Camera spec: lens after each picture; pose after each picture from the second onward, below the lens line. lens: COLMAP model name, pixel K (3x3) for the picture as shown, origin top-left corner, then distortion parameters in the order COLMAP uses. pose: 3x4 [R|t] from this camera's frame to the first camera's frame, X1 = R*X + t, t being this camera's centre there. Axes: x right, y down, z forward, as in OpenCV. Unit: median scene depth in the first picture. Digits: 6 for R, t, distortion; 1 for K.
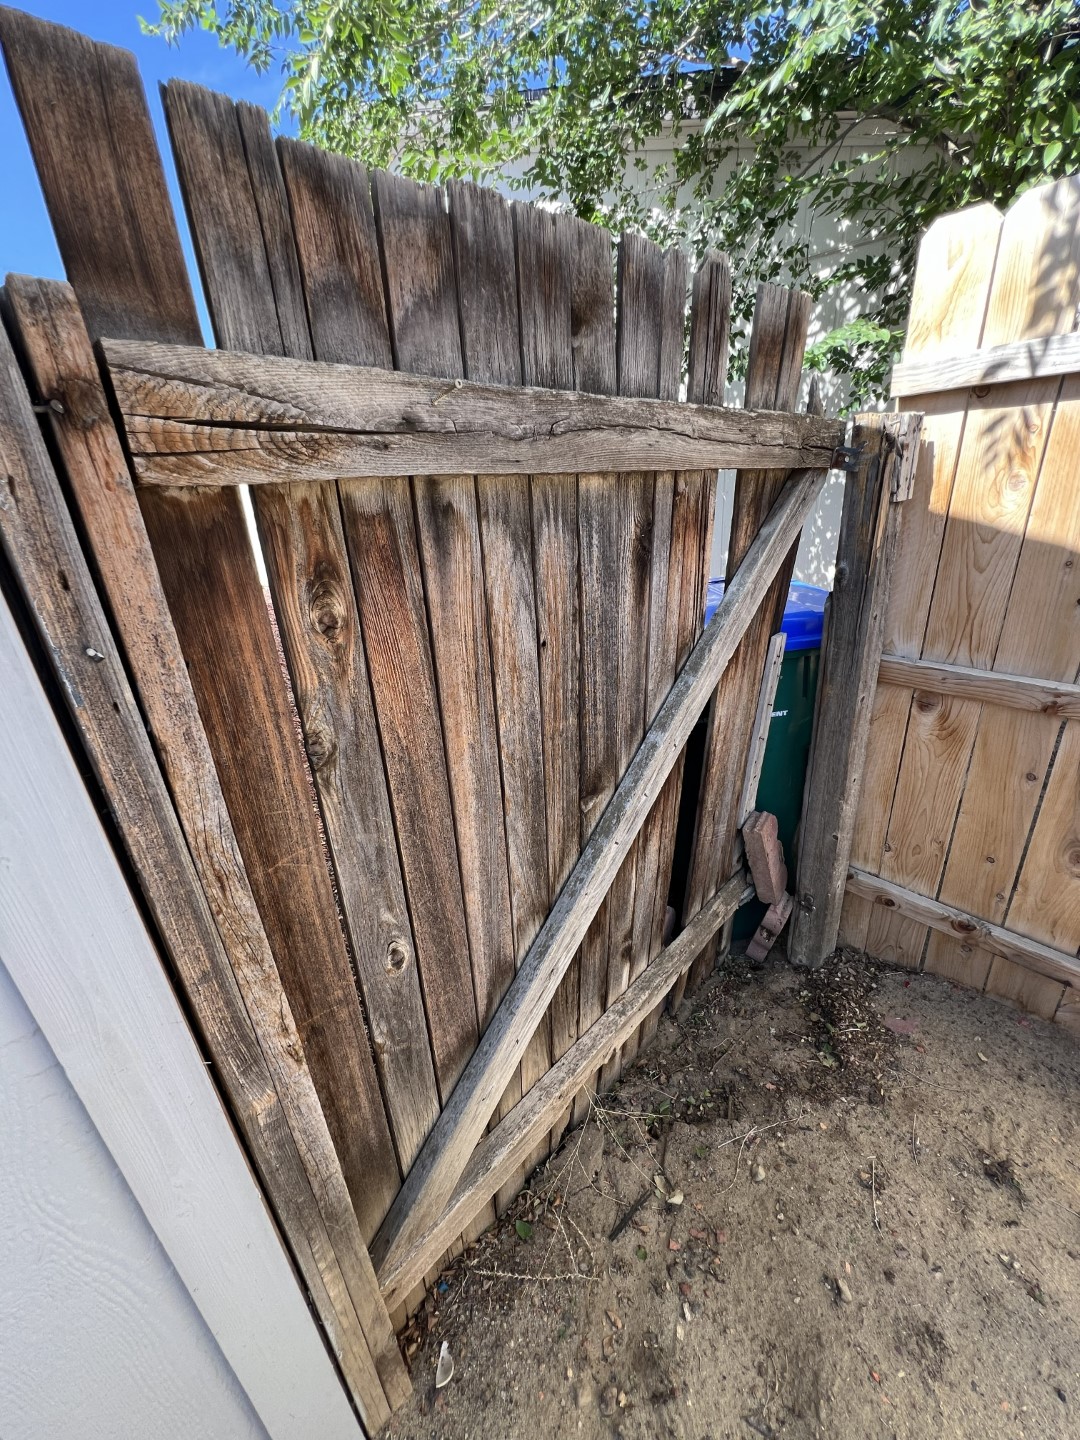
lens RADIAL K [[582.2, 0, 540.0], [0, 582.2, 720.0], [0, 0, 1]] dist [-0.000598, -0.000199]
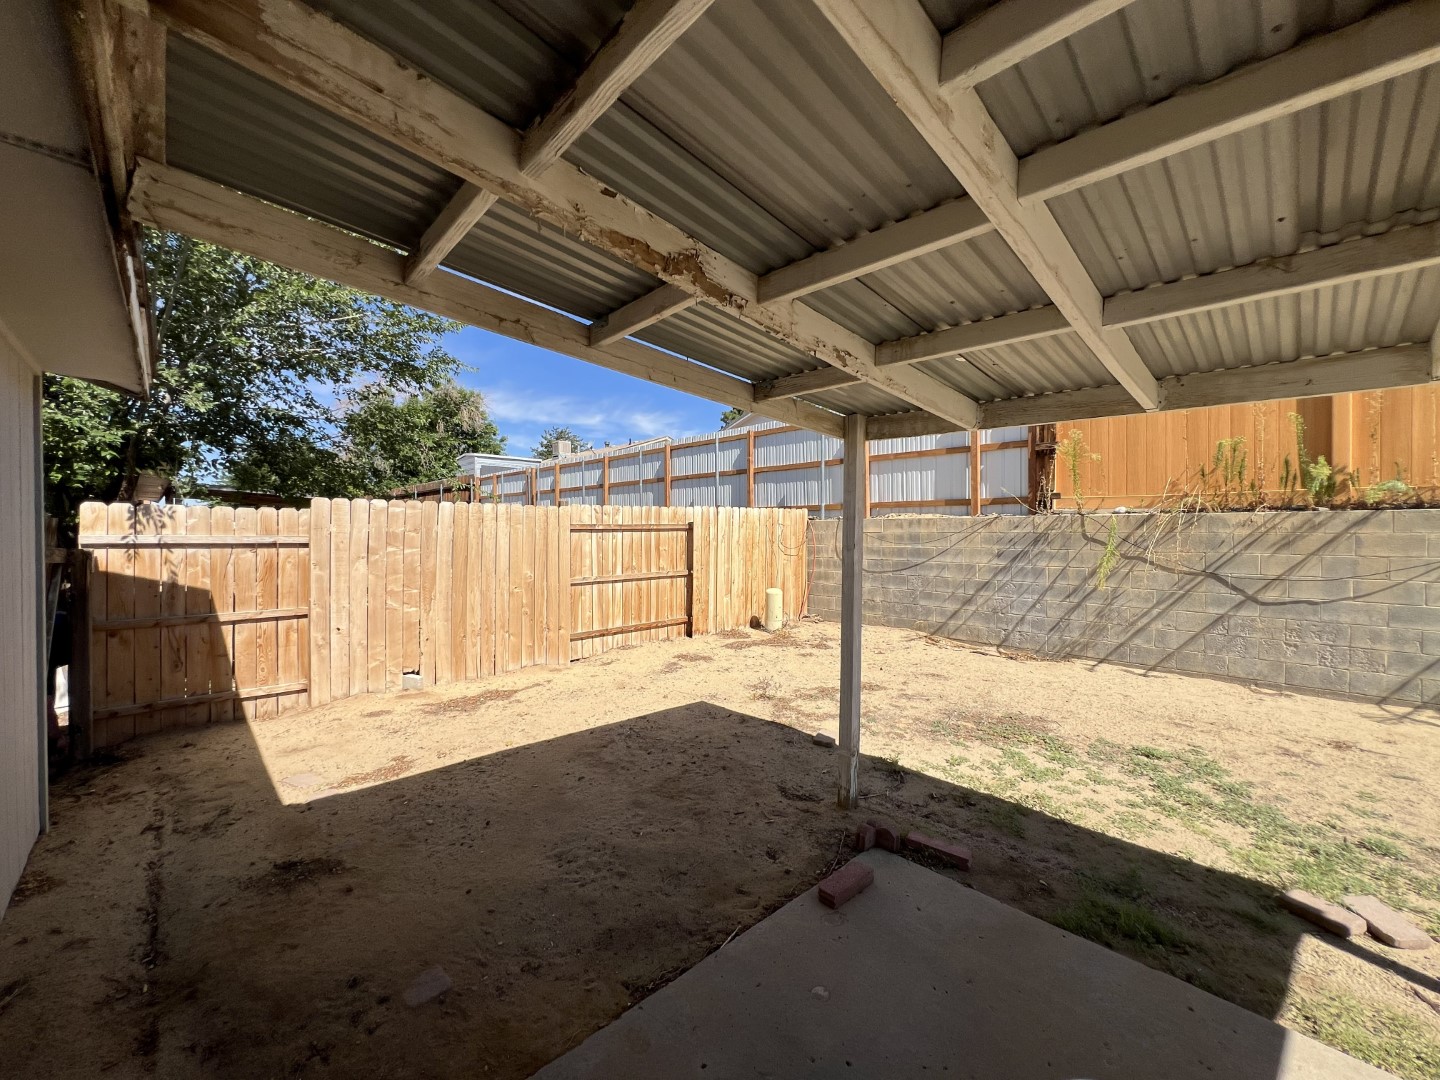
lens RADIAL K [[580.2, 0, 720.0], [0, 580.2, 540.0], [0, 0, 1]] dist [0.000222, -0.000186]
pose [[-0.023942, 0.060996, 0.997851, -3.417929], [0.386698, 0.921007, -0.047021, 1.223732], [-0.921895, 0.384742, -0.045638, -2.739976]]
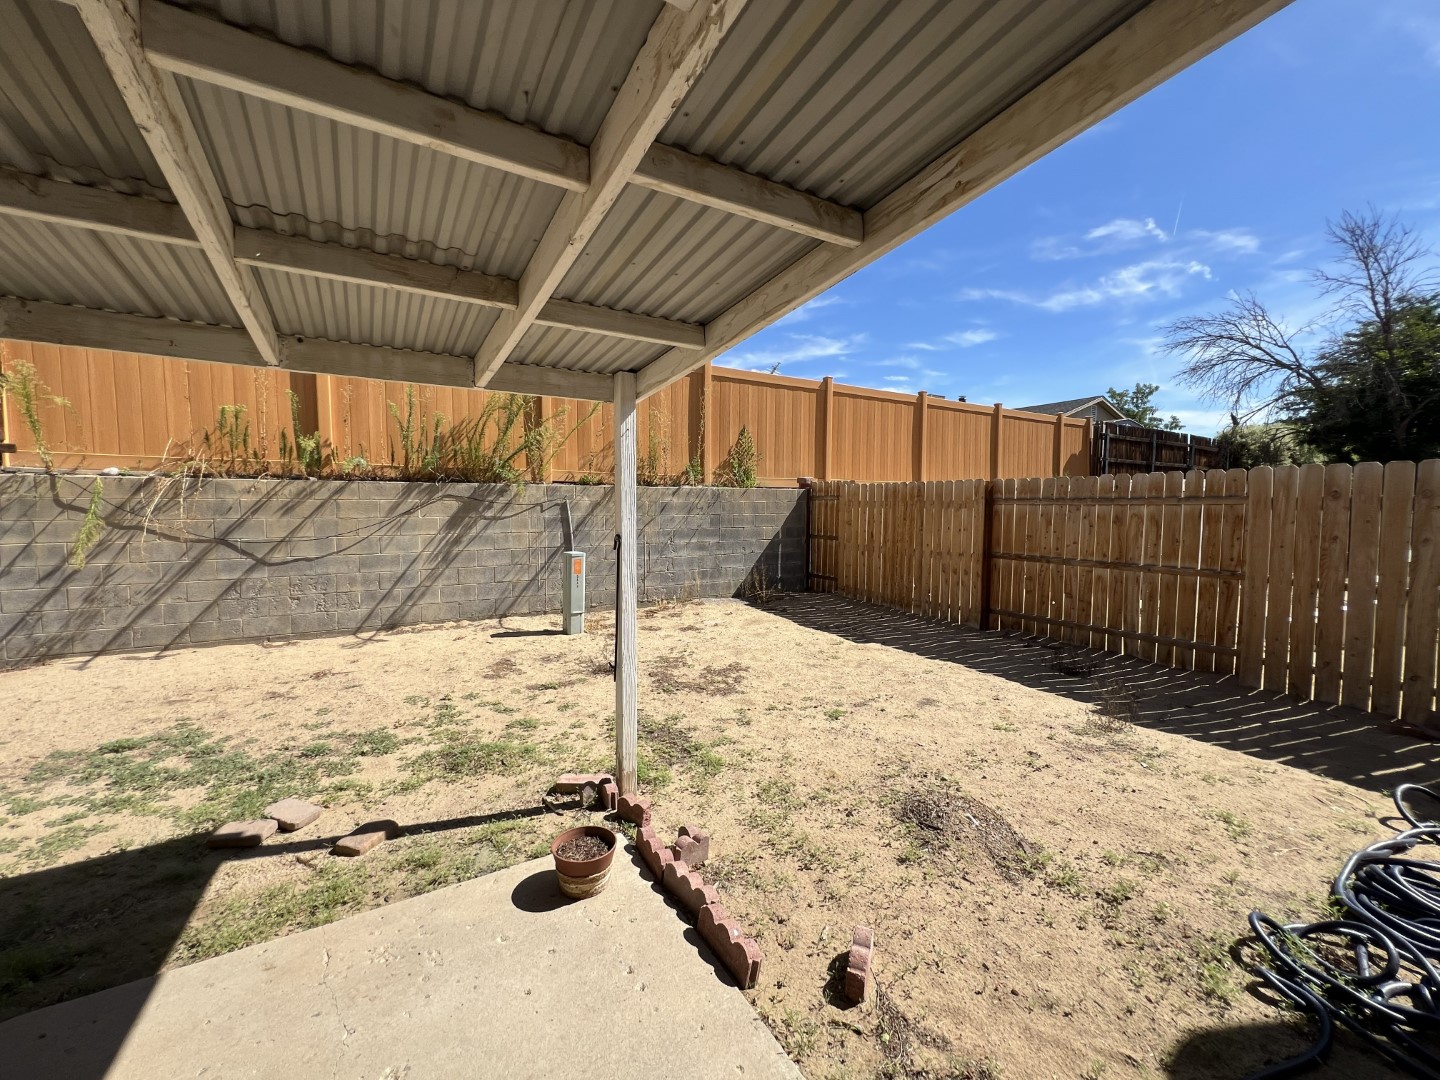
lens RADIAL K [[580.2, 0, 720.0], [0, 580.2, 540.0], [0, 0, 1]] dist [0.000222, -0.000186]
pose [[-0.976273, 0.059438, 0.208225, -3.810359], [0.144209, 0.895794, 0.420424, 1.480868], [-0.161537, 0.440477, -0.883111, -3.161013]]
